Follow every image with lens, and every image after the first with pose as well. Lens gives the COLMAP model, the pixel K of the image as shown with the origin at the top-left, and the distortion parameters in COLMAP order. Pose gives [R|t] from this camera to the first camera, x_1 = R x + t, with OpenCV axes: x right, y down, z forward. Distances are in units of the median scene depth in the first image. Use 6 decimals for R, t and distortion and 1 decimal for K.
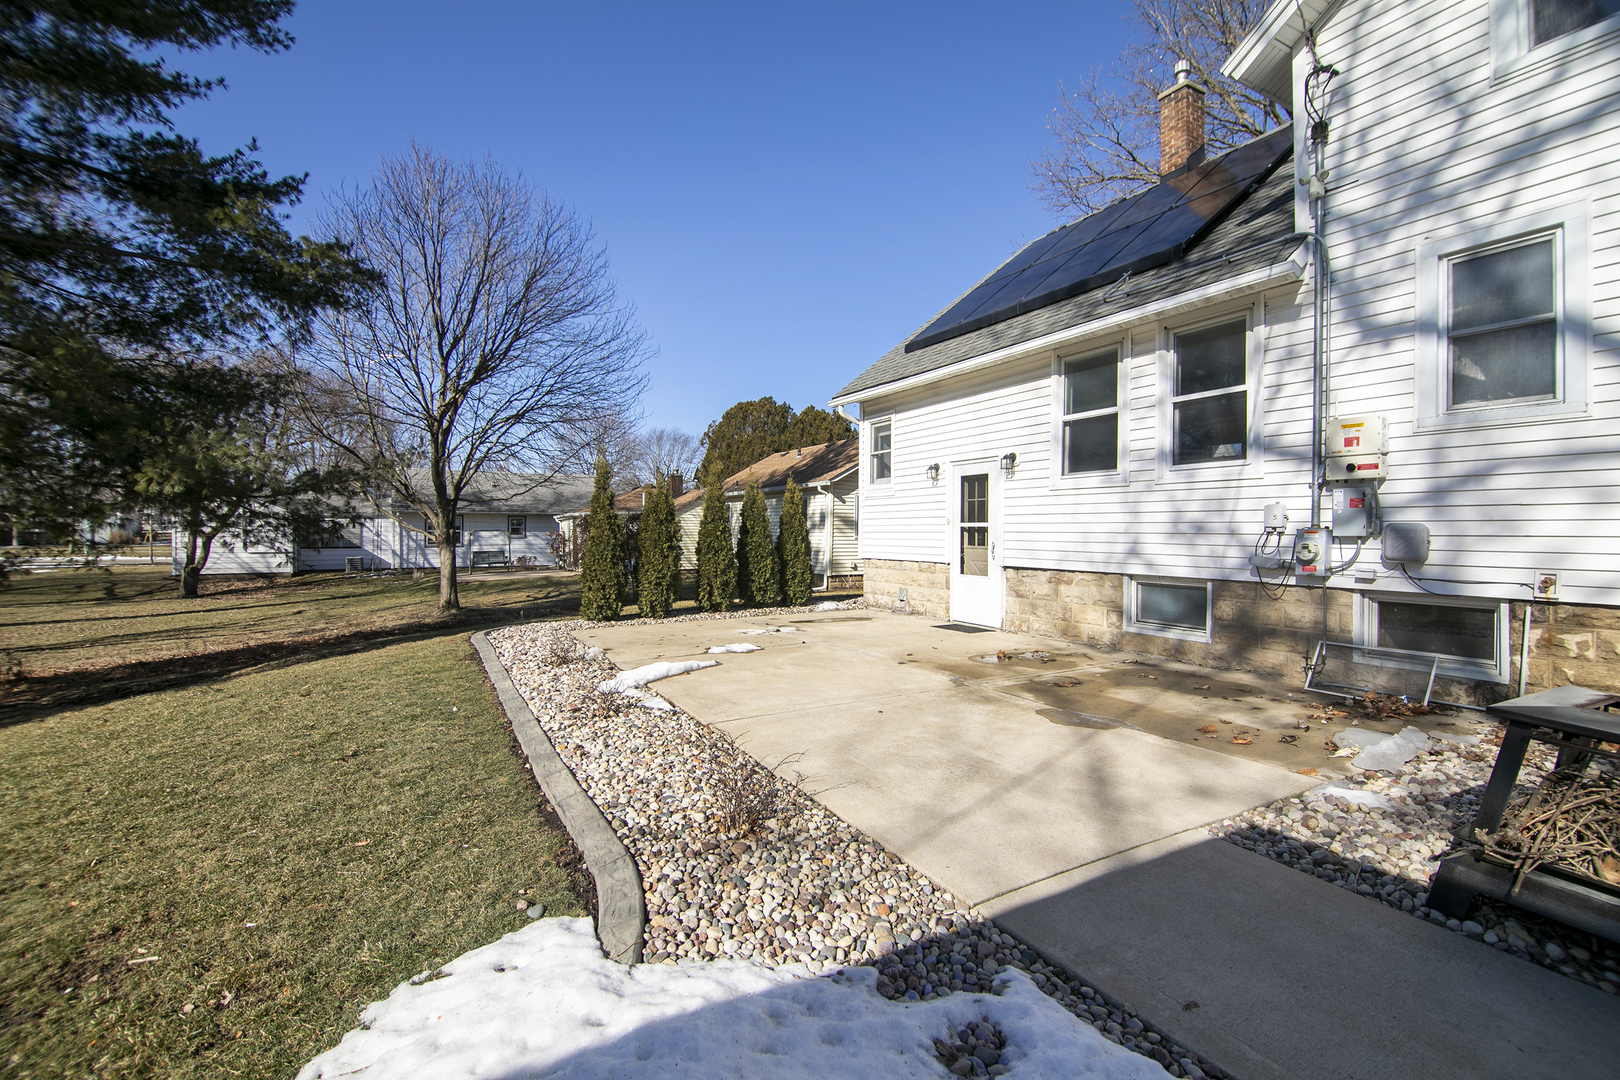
lens RADIAL K [[727.3, 0, 803.6], [0, 727.3, 517.0], [0, 0, 1]] dist [0.011407, -0.005026]
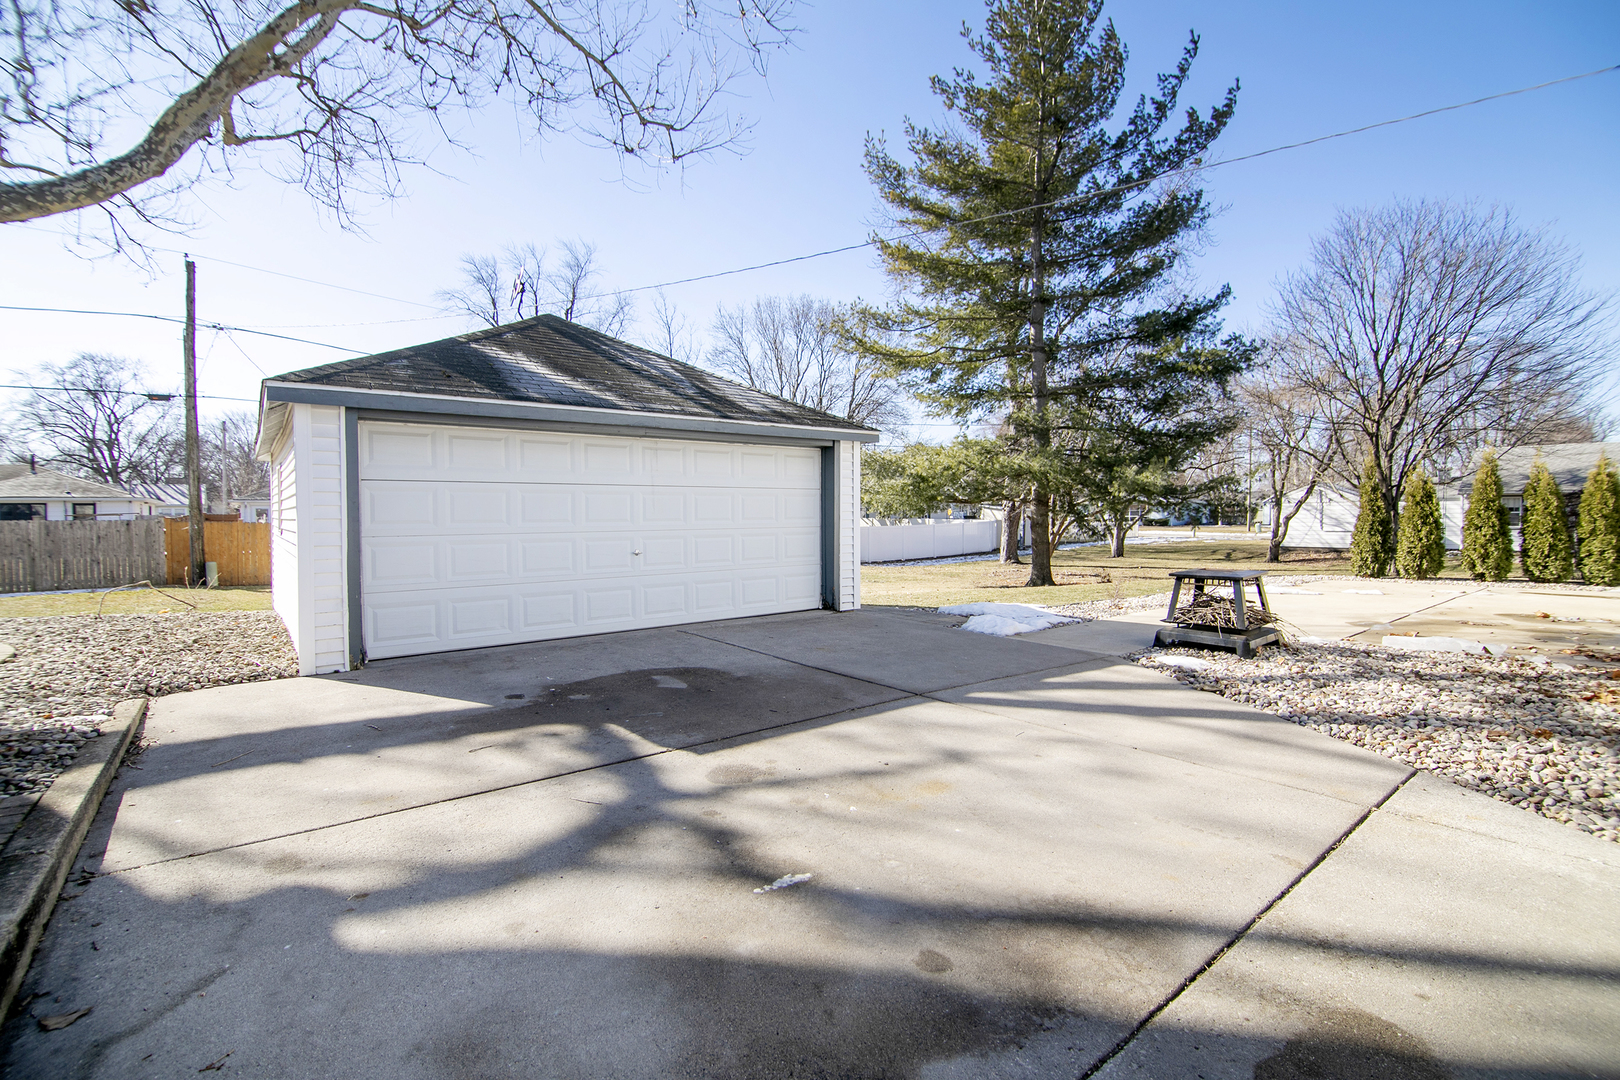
lens RADIAL K [[727.3, 0, 804.2], [0, 727.3, 532.1], [0, 0, 1]] dist [0.011407, -0.005026]
pose [[0.180563, 0.021326, -0.983332, 2.202100], [0.021207, 0.999448, 0.025570, 0.007885], [0.983335, -0.025471, 0.180011, -0.651508]]
